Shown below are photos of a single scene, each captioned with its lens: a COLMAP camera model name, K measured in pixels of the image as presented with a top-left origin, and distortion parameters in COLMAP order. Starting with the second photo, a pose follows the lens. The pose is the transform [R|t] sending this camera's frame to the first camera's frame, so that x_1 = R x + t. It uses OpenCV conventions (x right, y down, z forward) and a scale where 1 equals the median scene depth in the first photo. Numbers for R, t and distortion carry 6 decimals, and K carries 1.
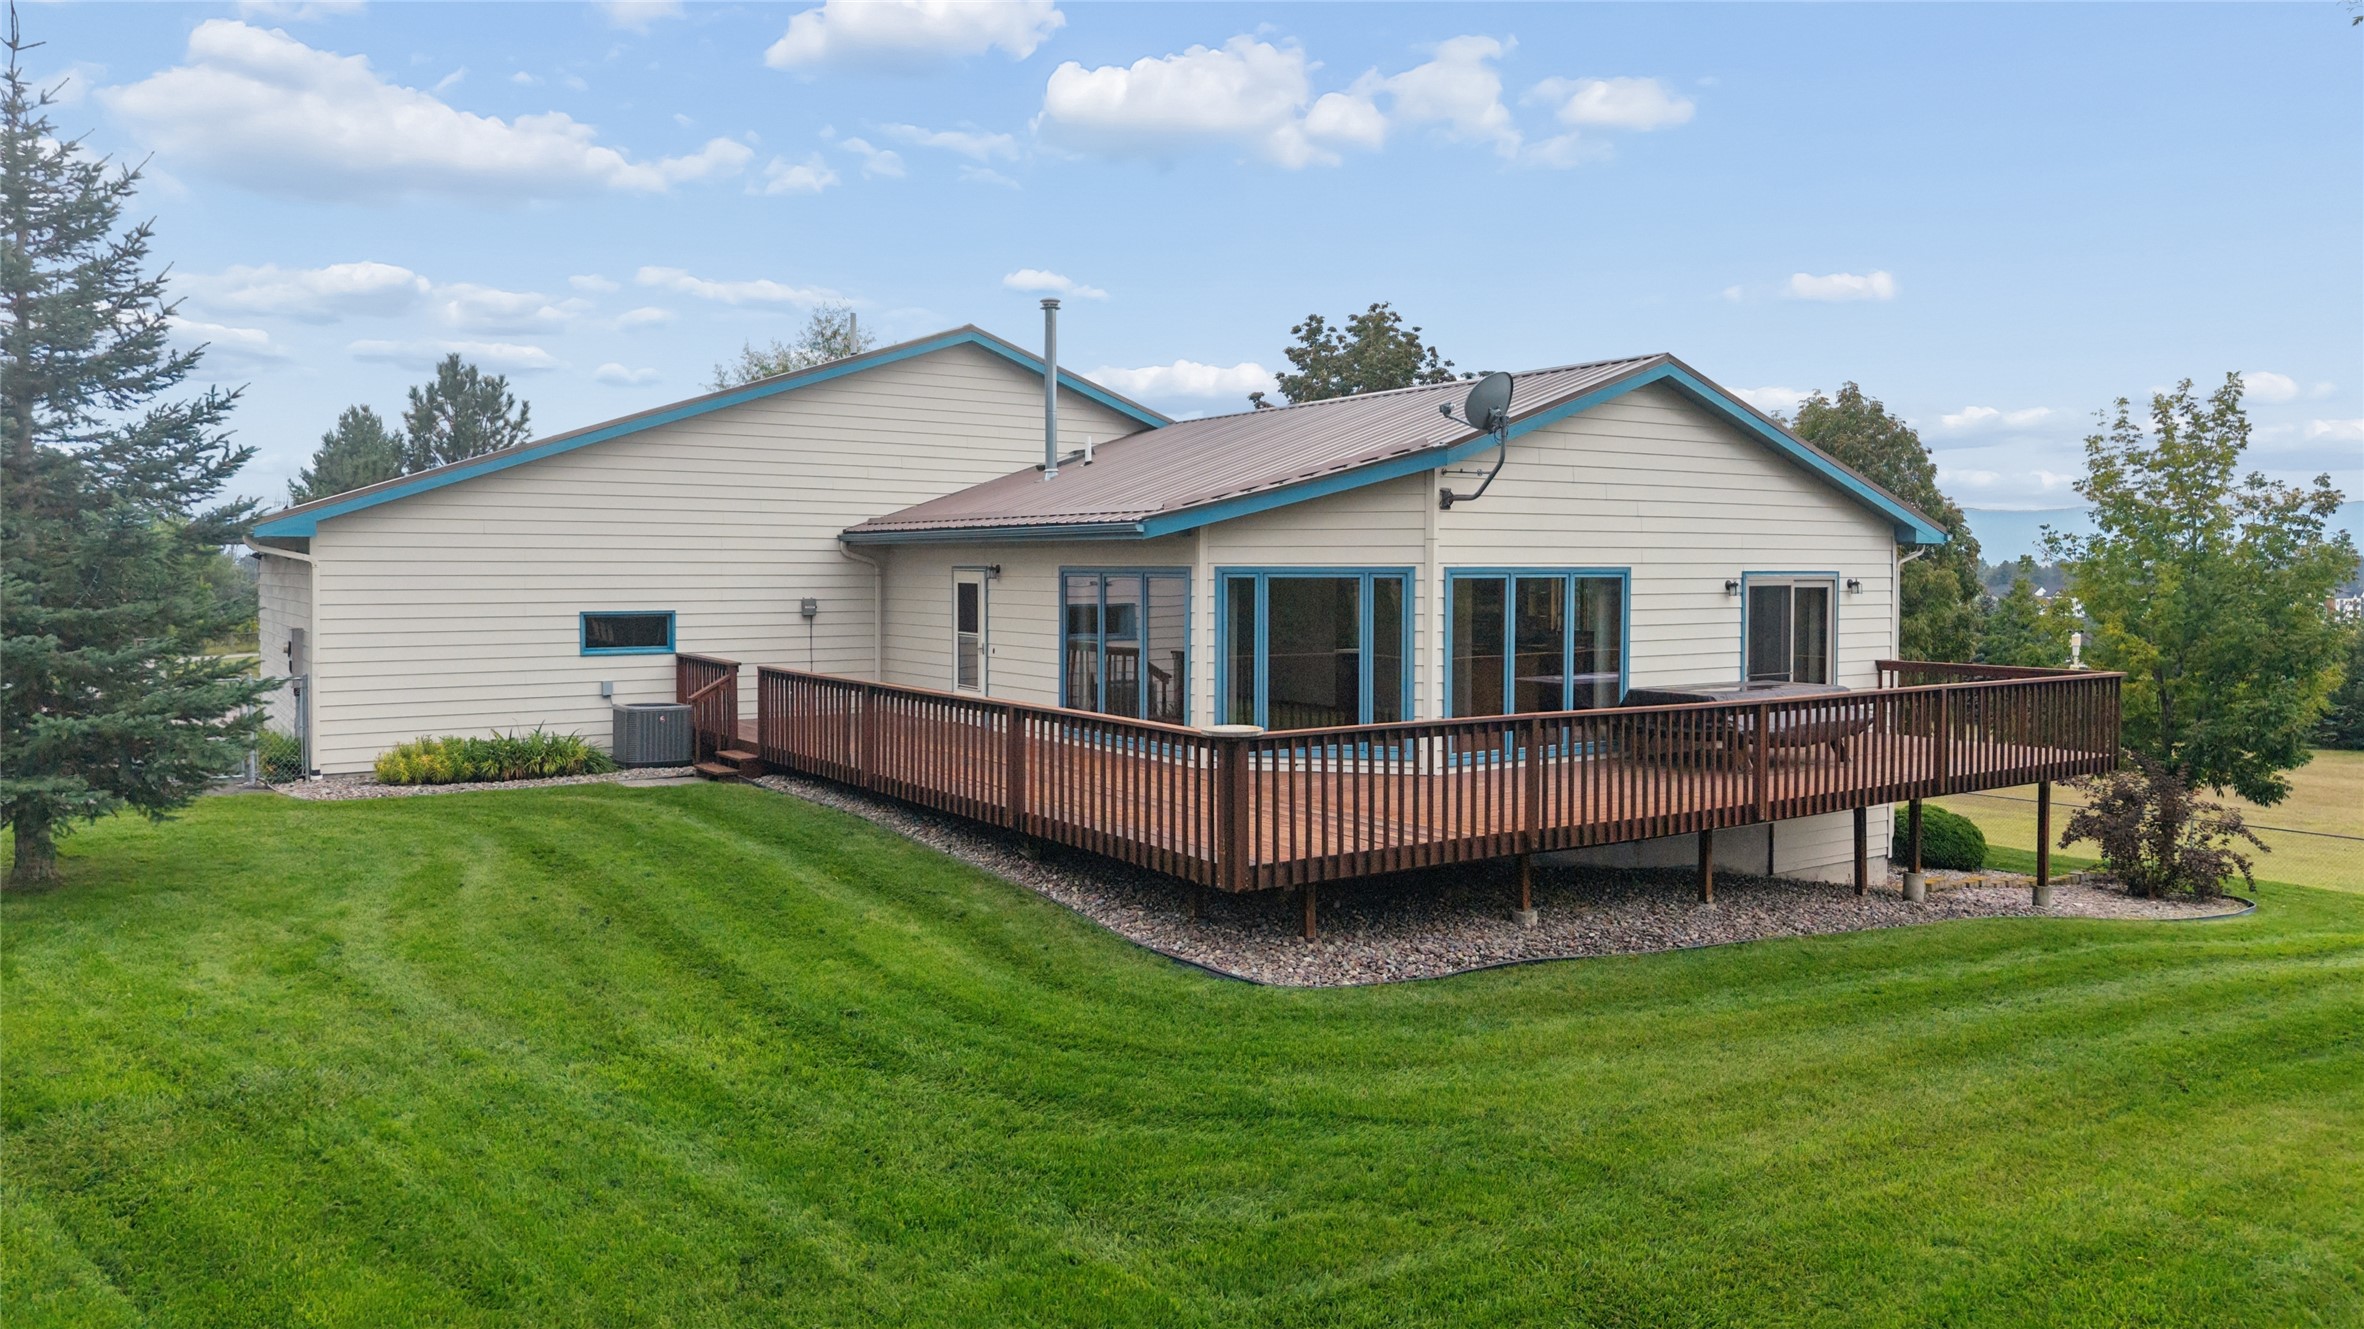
lens RADIAL K [[1607.8, 0, 1182.0], [0, 1607.8, 664.5], [0, 0, 1]] dist [-0.000463, -0.000084]
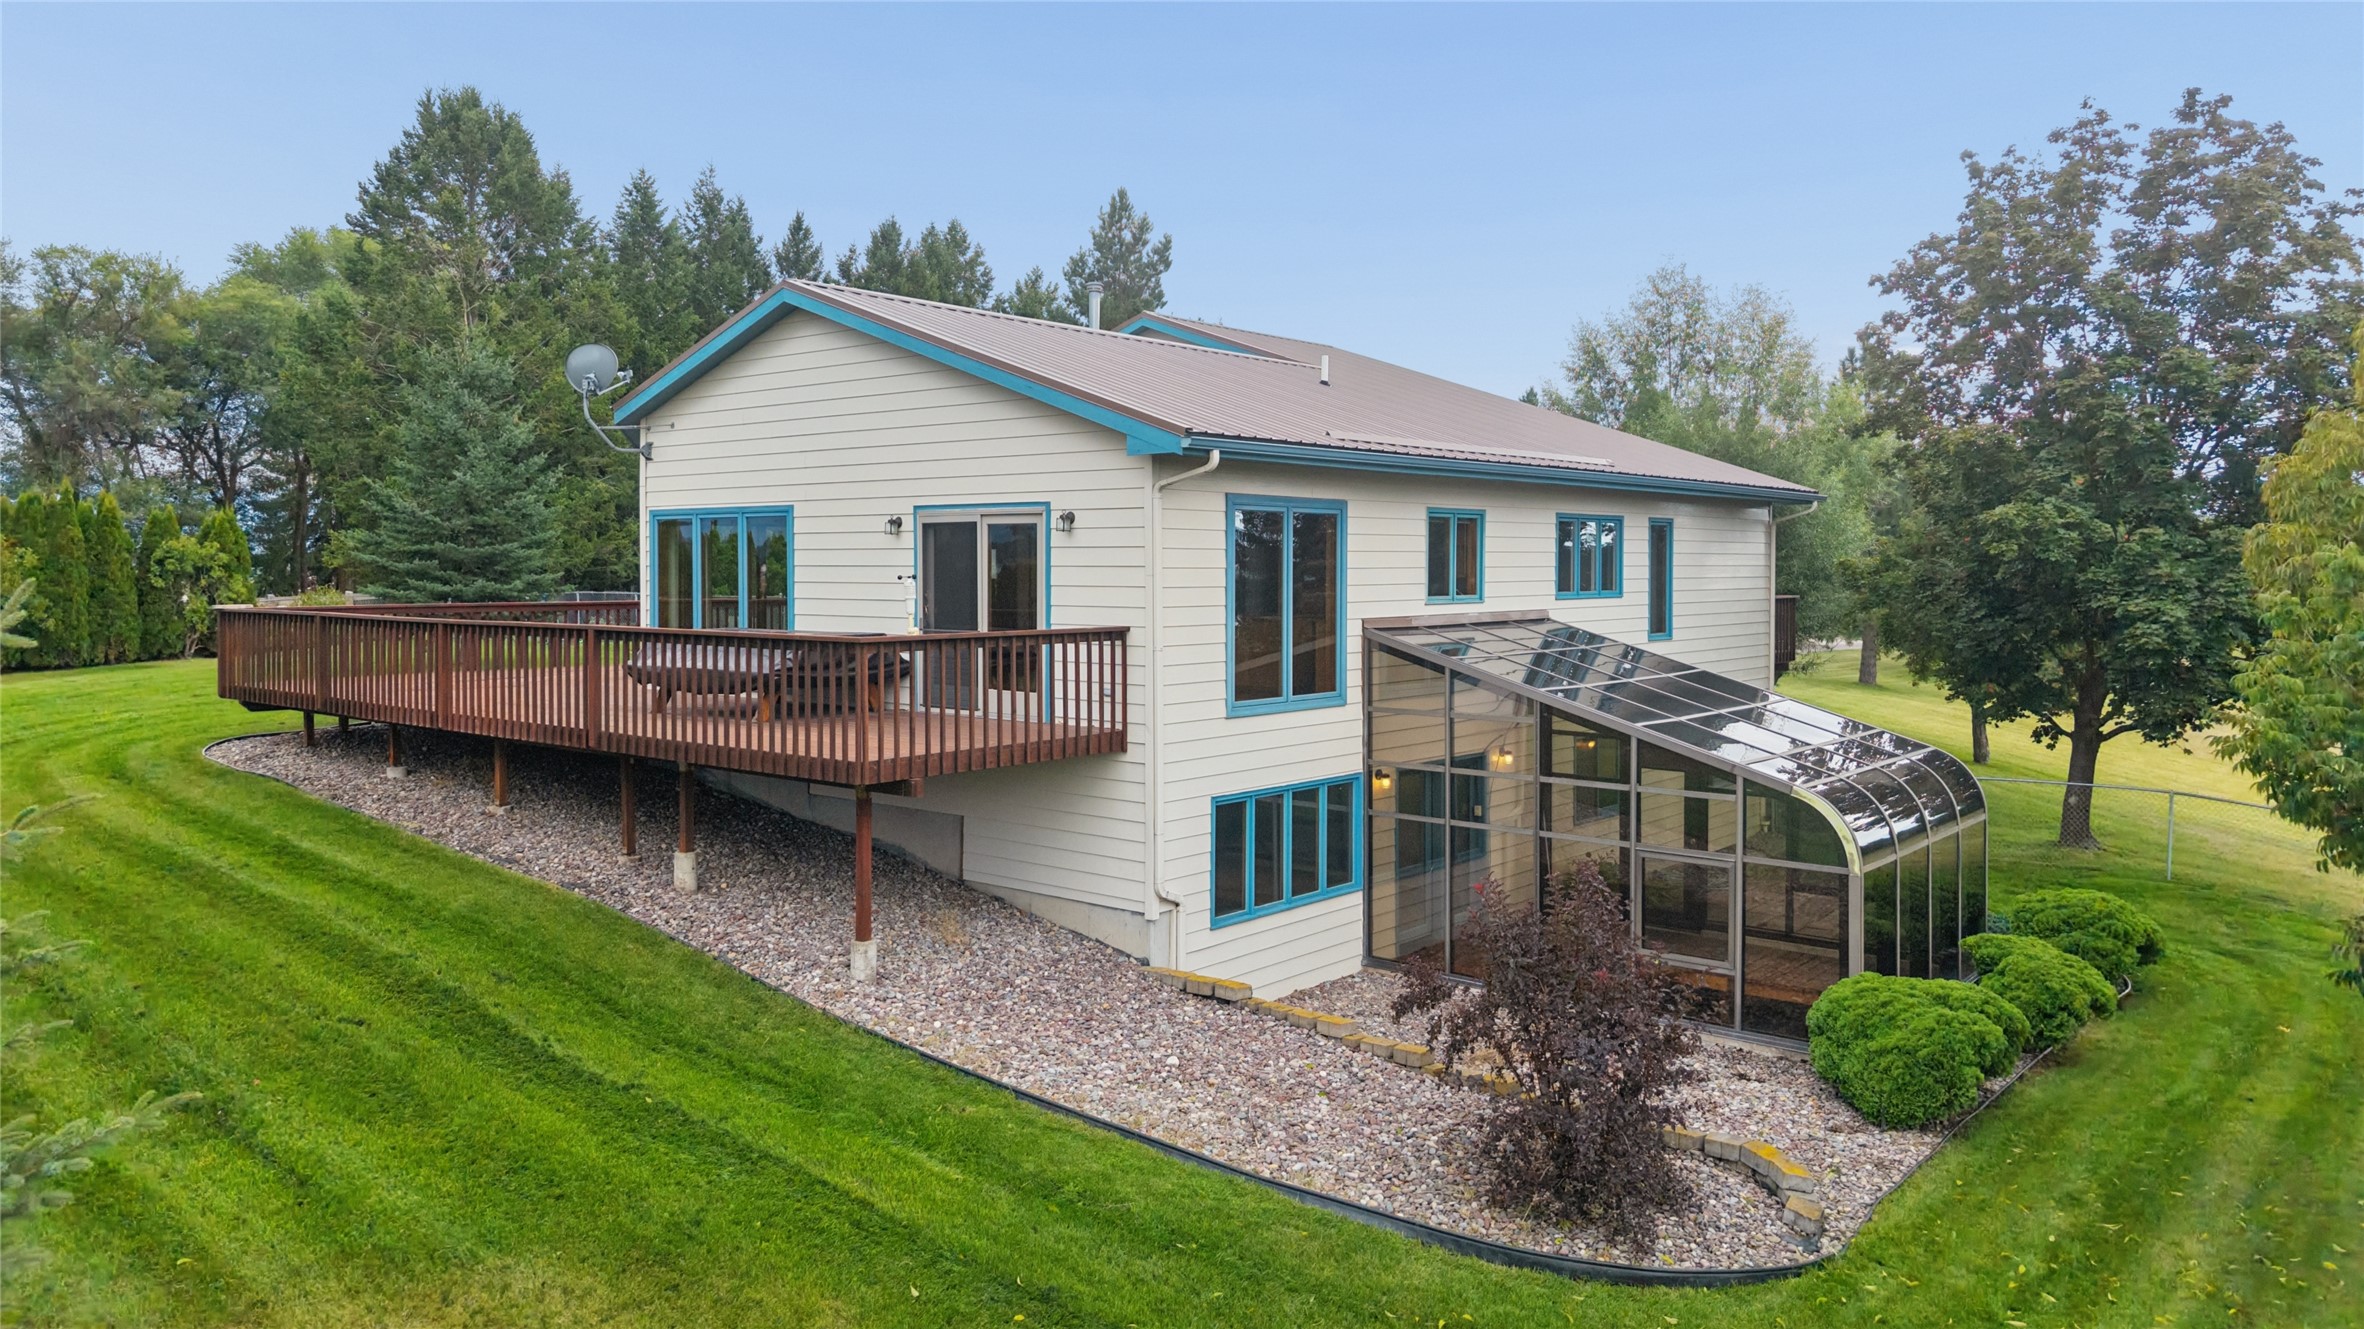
lens RADIAL K [[1607.8, 0, 1182.0], [0, 1607.8, 664.5], [0, 0, 1]] dist [-0.000463, -0.000084]
pose [[0.258354, 0.058317, -0.964289, 1.248895], [-0.063340, 0.997051, 0.043328, -0.020832], [0.963972, 0.049884, 0.261286, 0.951076]]
